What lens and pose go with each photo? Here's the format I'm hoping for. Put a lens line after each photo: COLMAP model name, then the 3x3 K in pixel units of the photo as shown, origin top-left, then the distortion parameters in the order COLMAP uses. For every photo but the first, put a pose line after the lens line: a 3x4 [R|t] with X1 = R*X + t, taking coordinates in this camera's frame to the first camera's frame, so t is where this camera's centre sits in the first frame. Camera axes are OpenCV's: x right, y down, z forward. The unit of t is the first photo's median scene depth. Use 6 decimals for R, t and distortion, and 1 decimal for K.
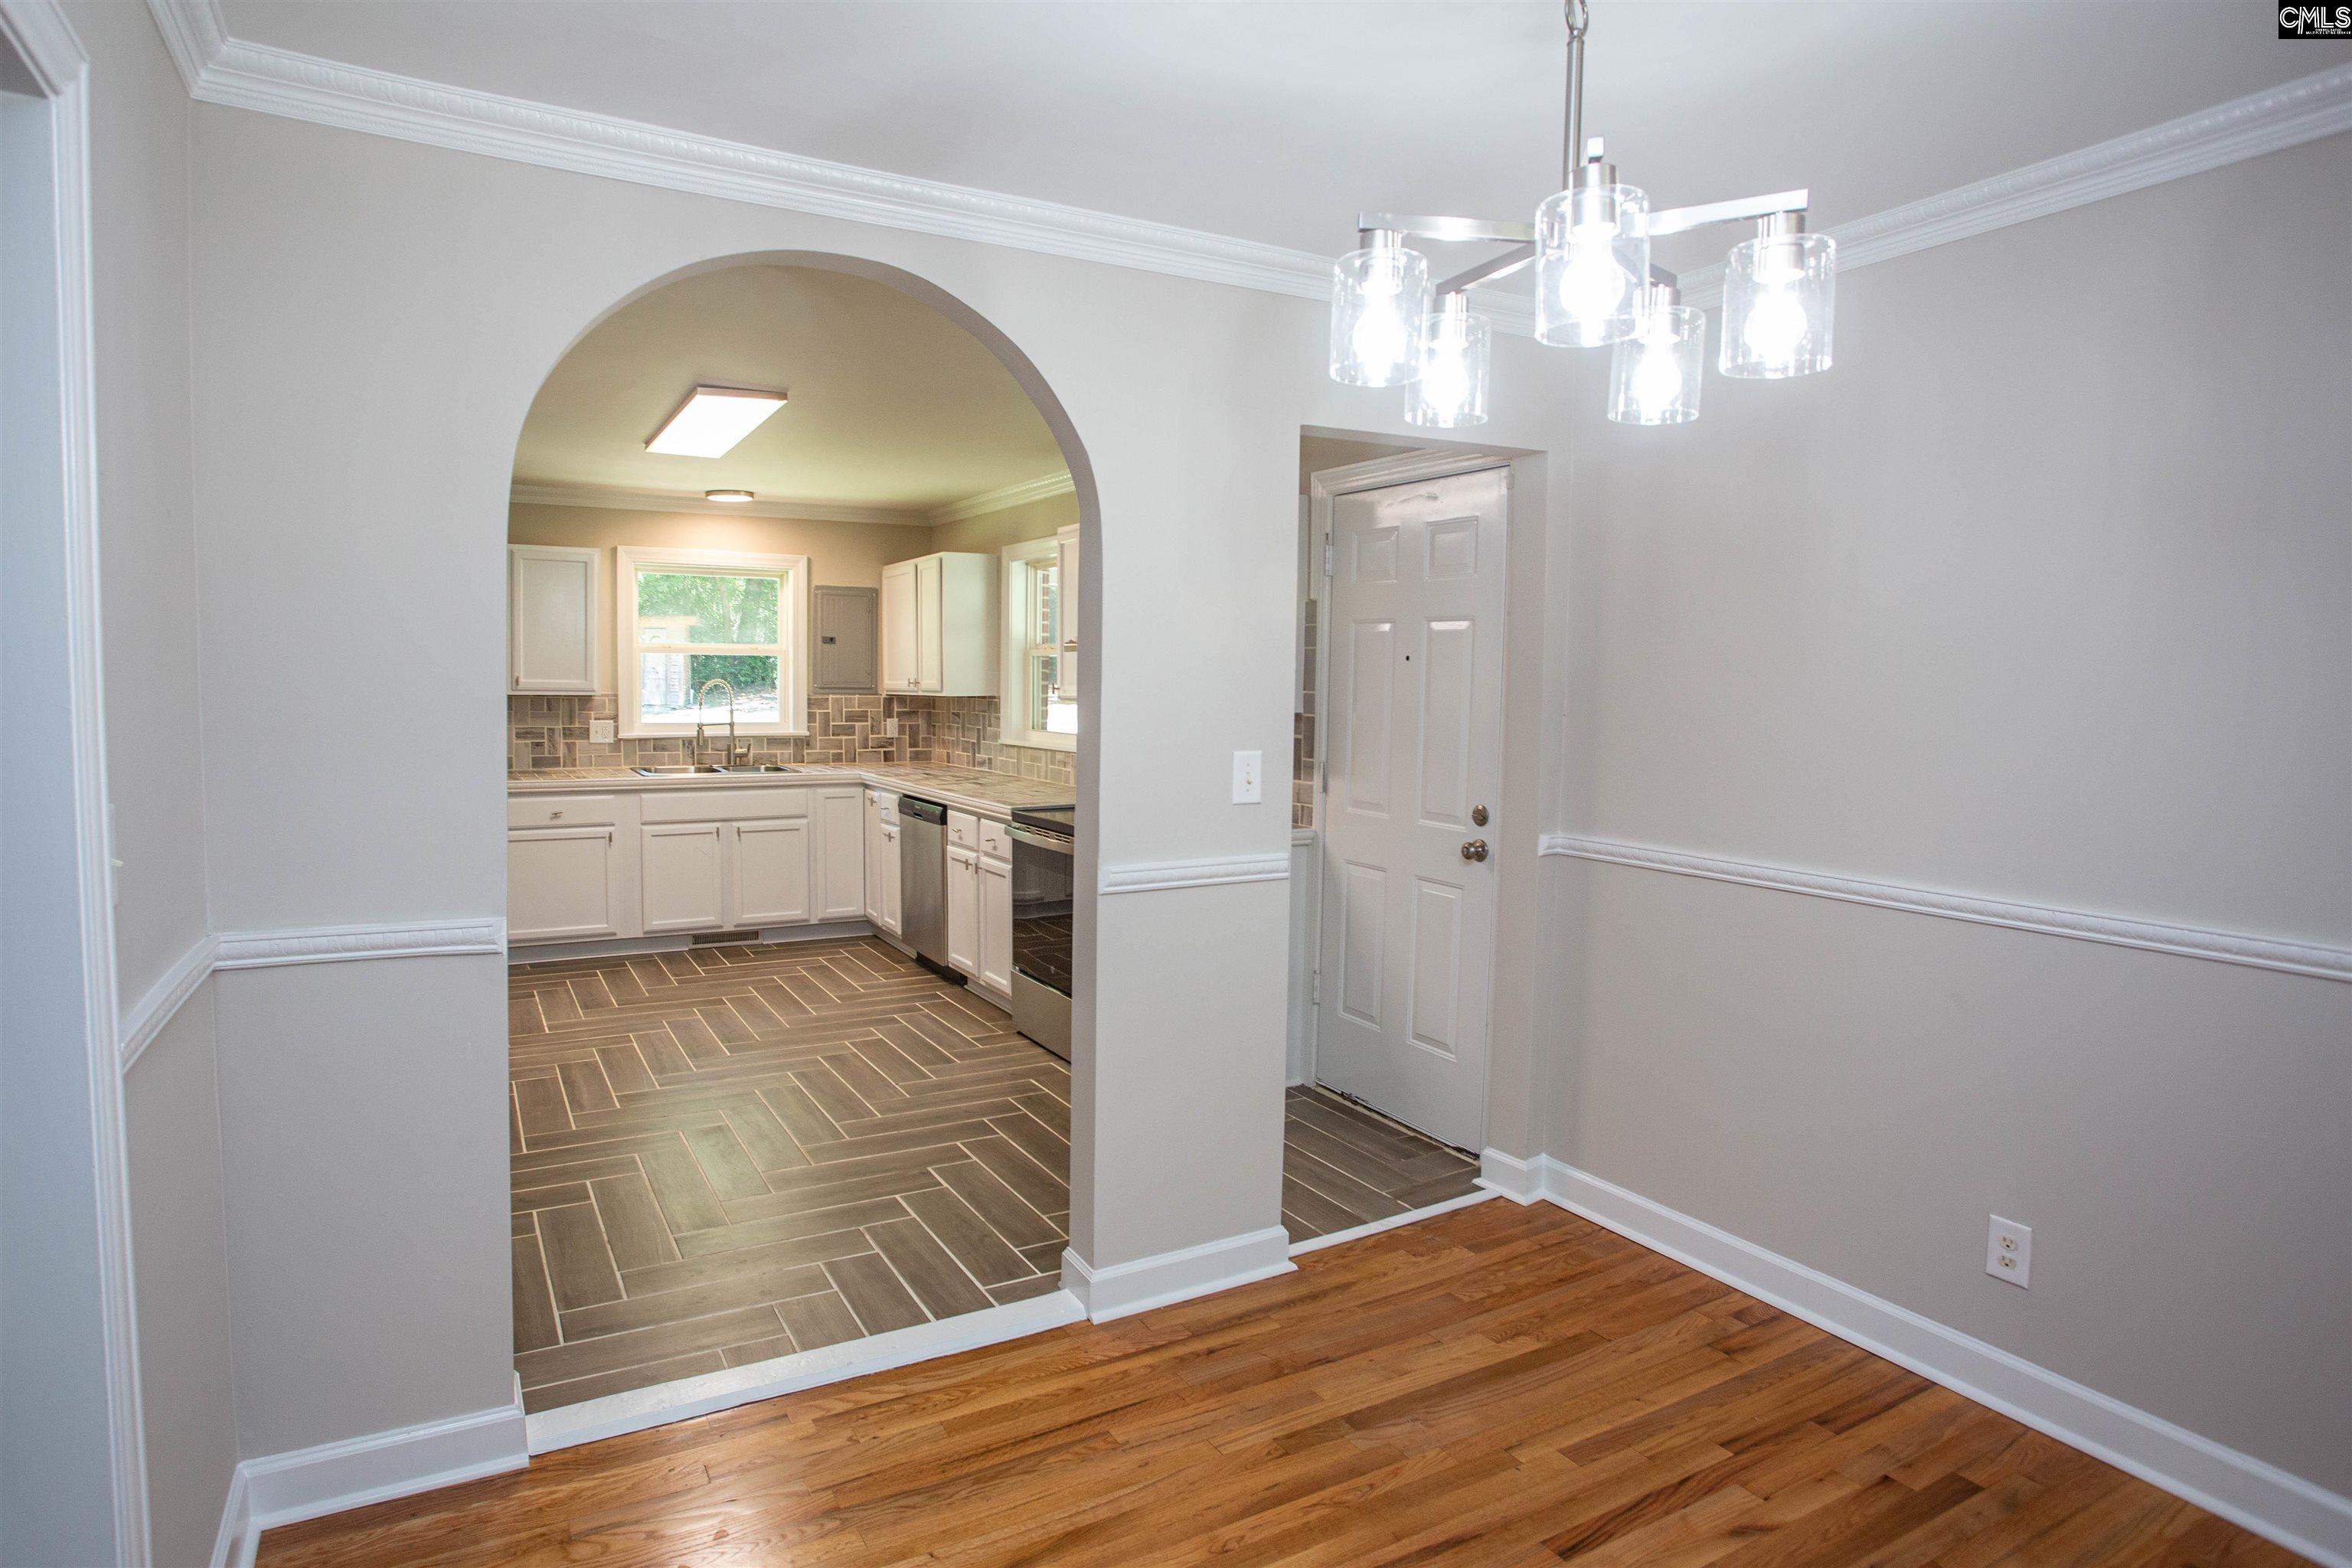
lens RADIAL K [[1243.0, 0, 1121.3], [0, 1243.0, 769.8], [0, 0, 1]] dist [-0.069841, 0.035353]
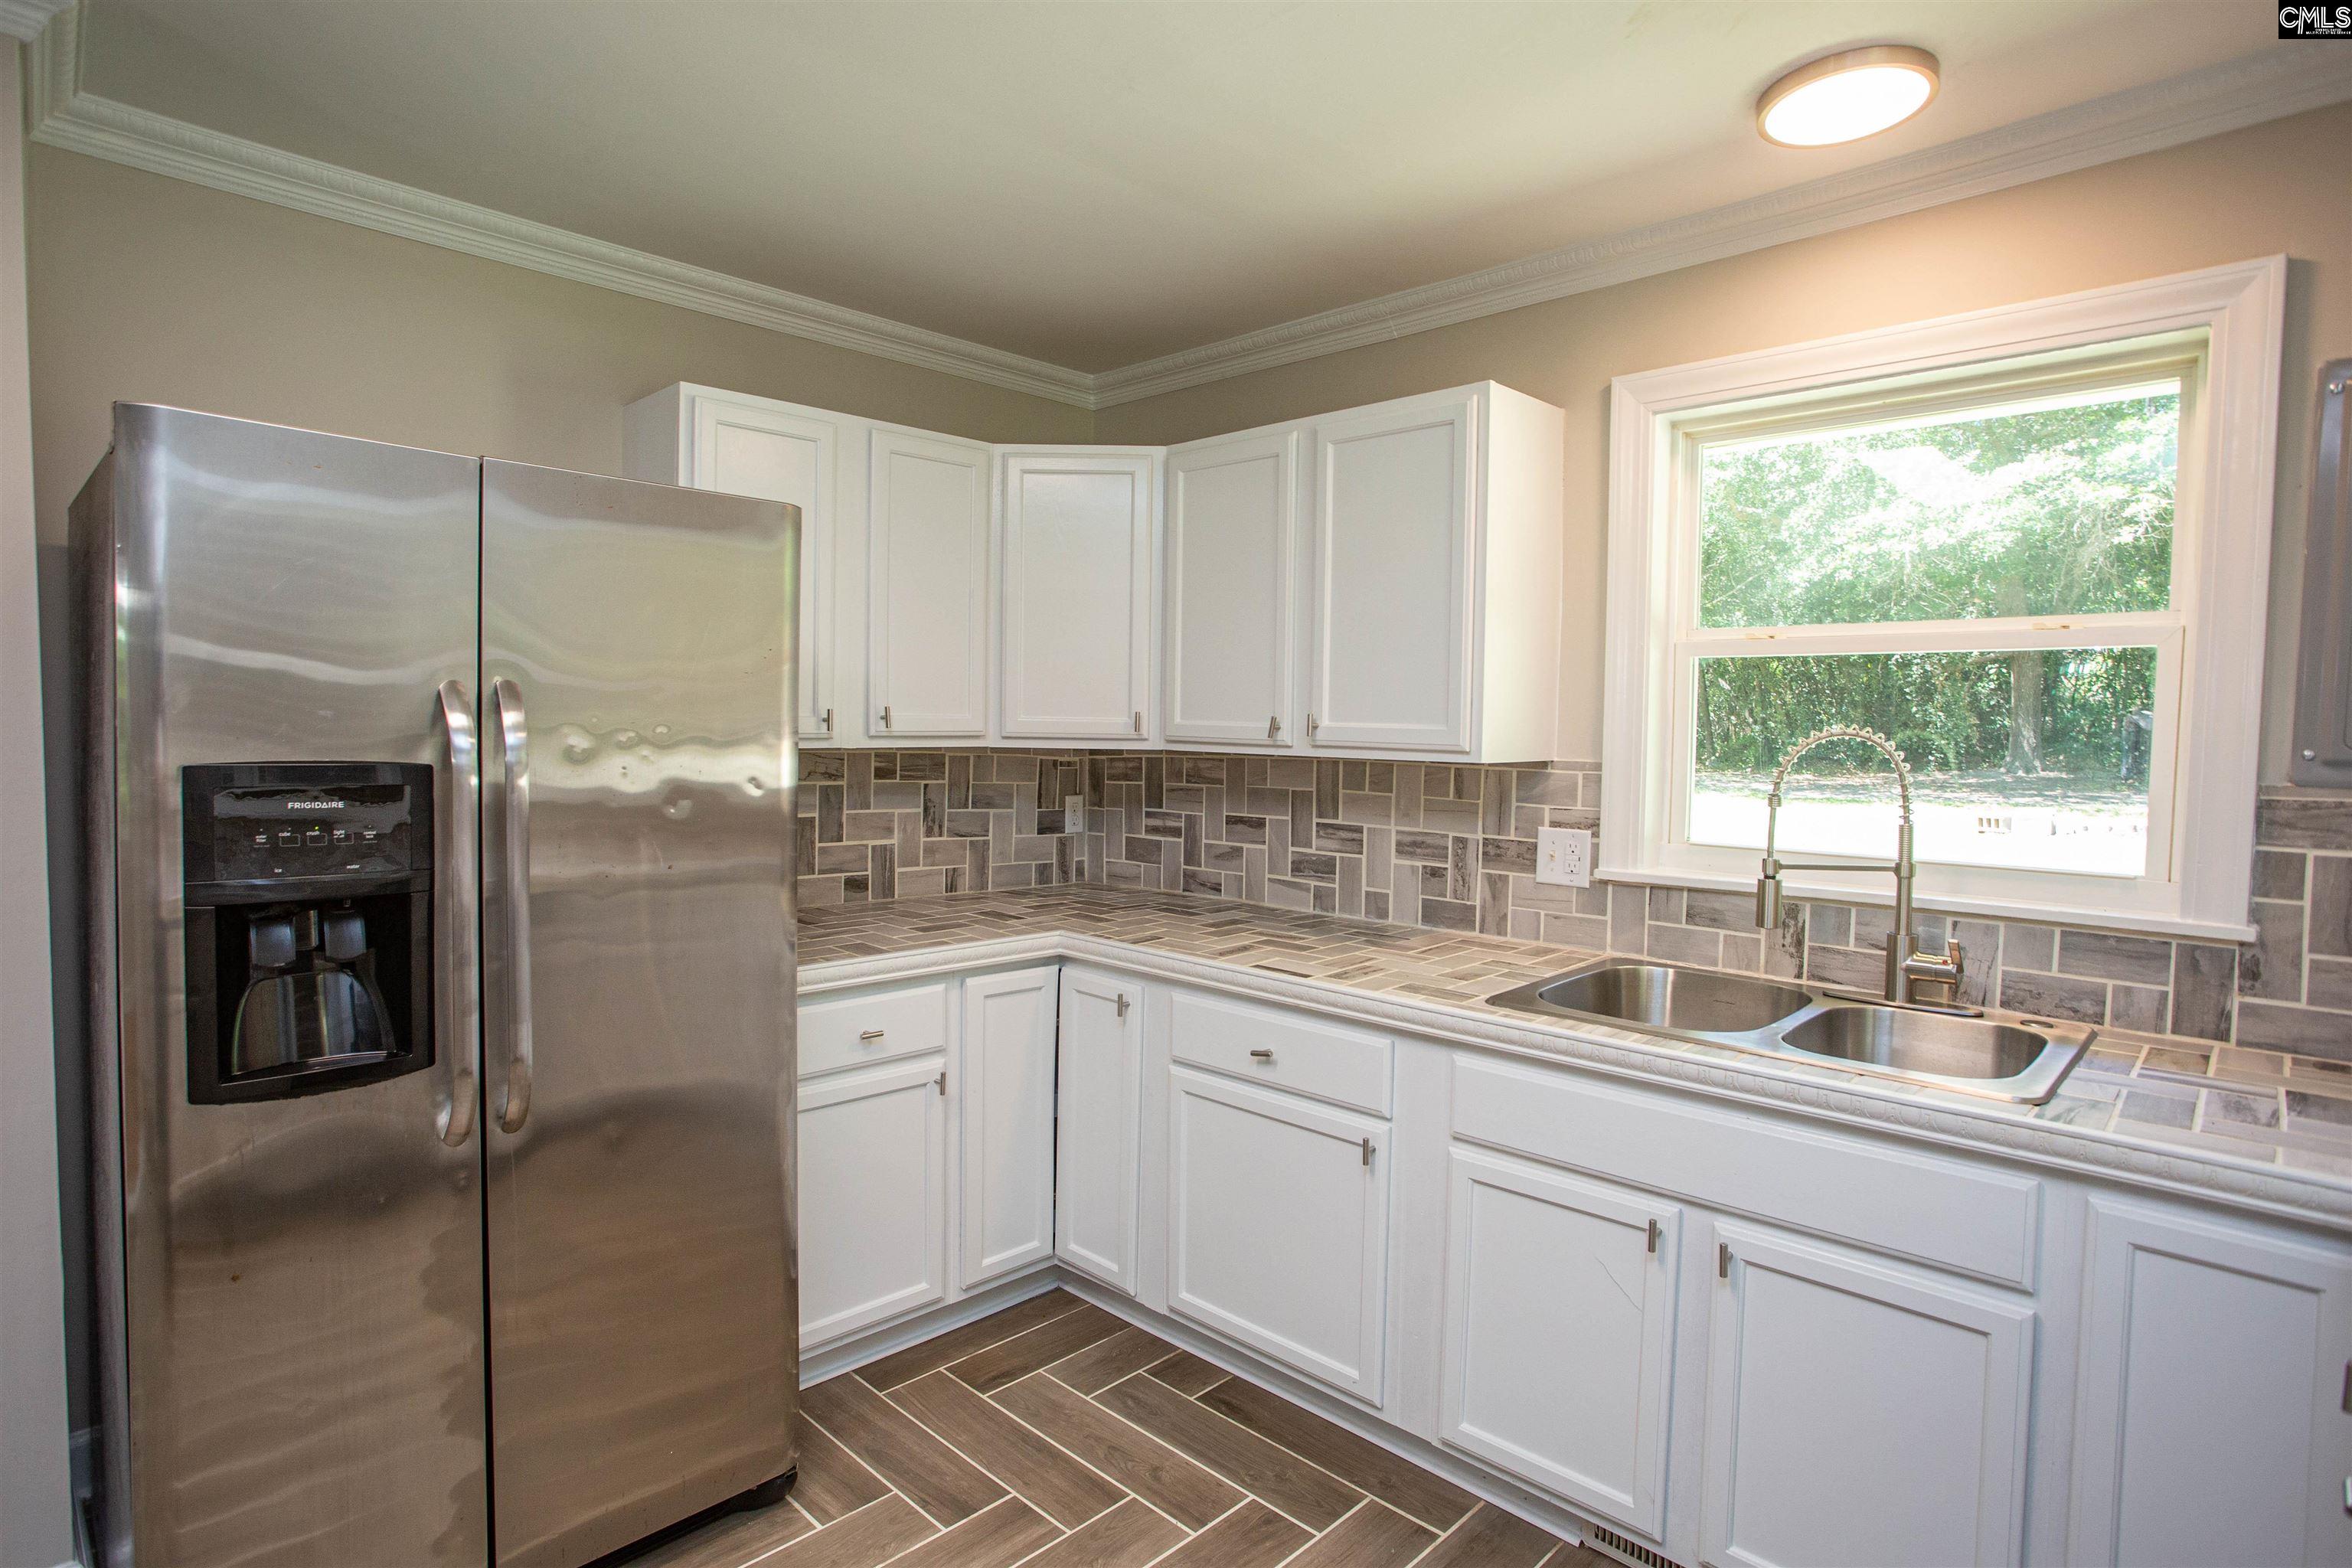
lens RADIAL K [[1243.0, 0, 1121.3], [0, 1243.0, 769.8], [0, 0, 1]] dist [-0.069841, 0.035353]
pose [[0.263762, 0.028604, -0.964164, -0.076275], [-0.080621, 0.996716, 0.007515, -0.049929], [0.961213, 0.075750, 0.265202, 0.745970]]
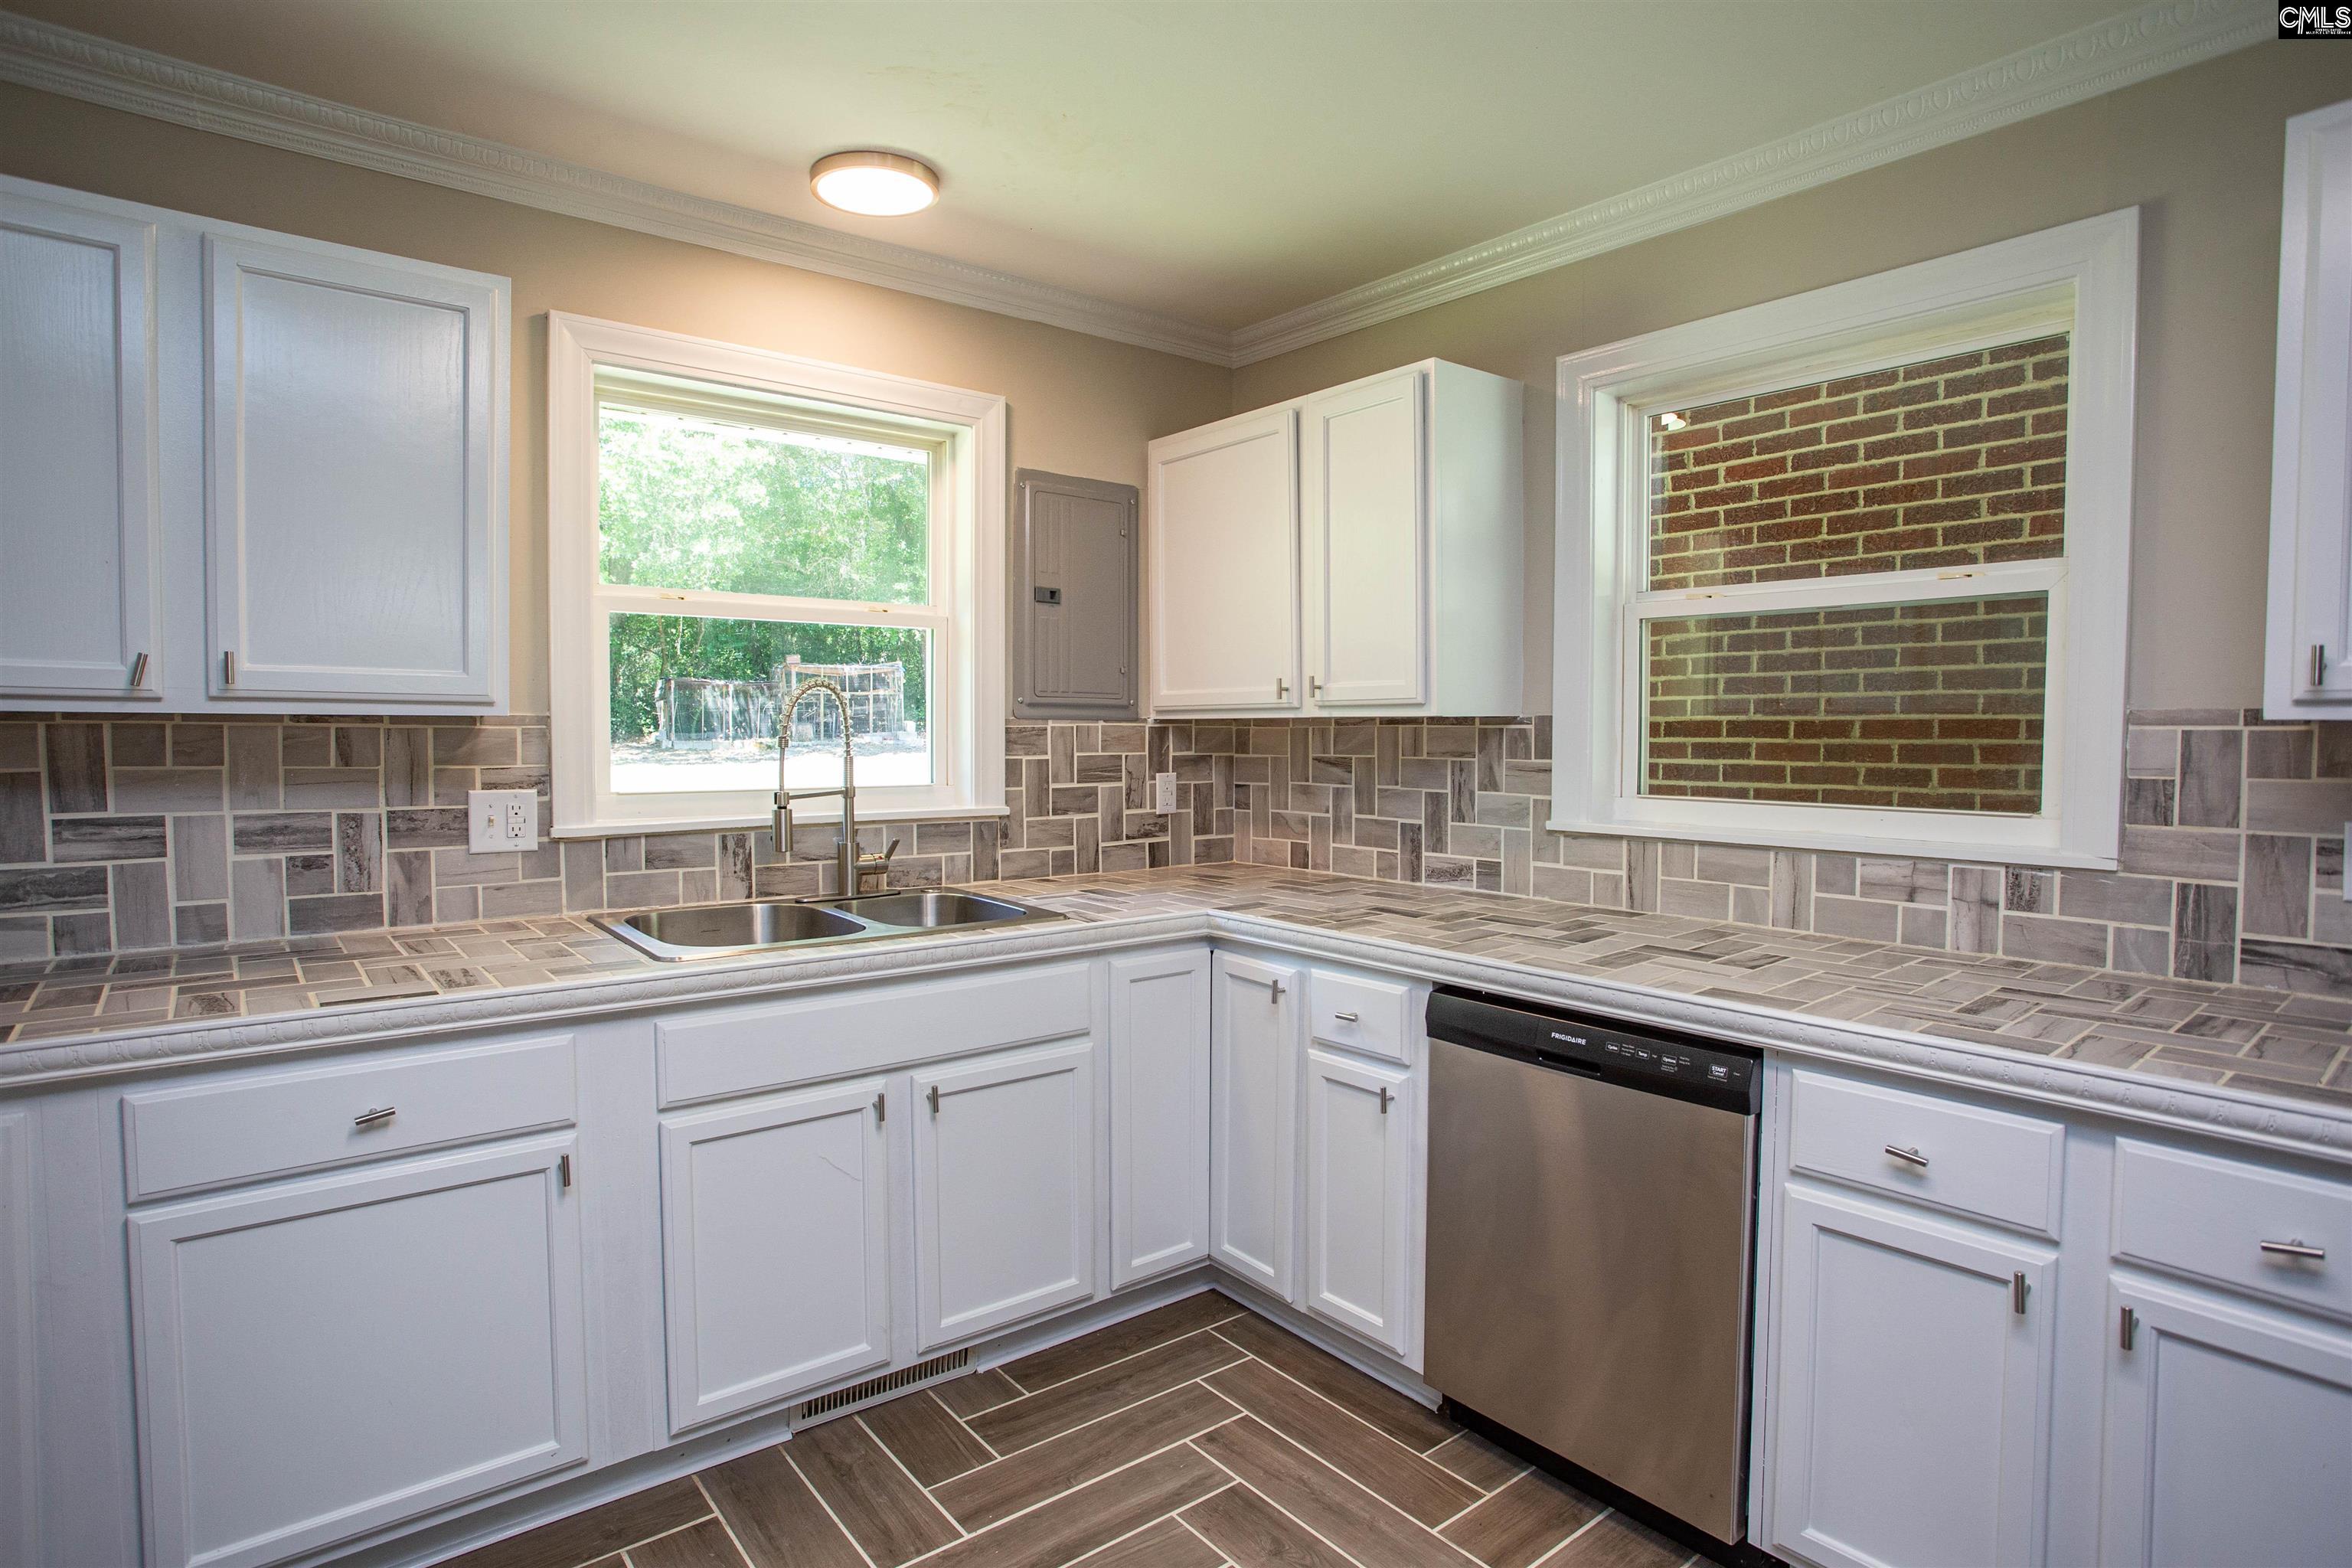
lens RADIAL K [[1222.4, 0, 1184.2], [0, 1222.4, 792.4], [0, 0, 1]] dist [-0.067304, 0.035696]
pose [[0.985407, -0.017257, 0.169336, -0.282074], [0.020551, 0.999632, -0.017716, -0.028619], [-0.168968, 0.020938, 0.985399, 0.610617]]
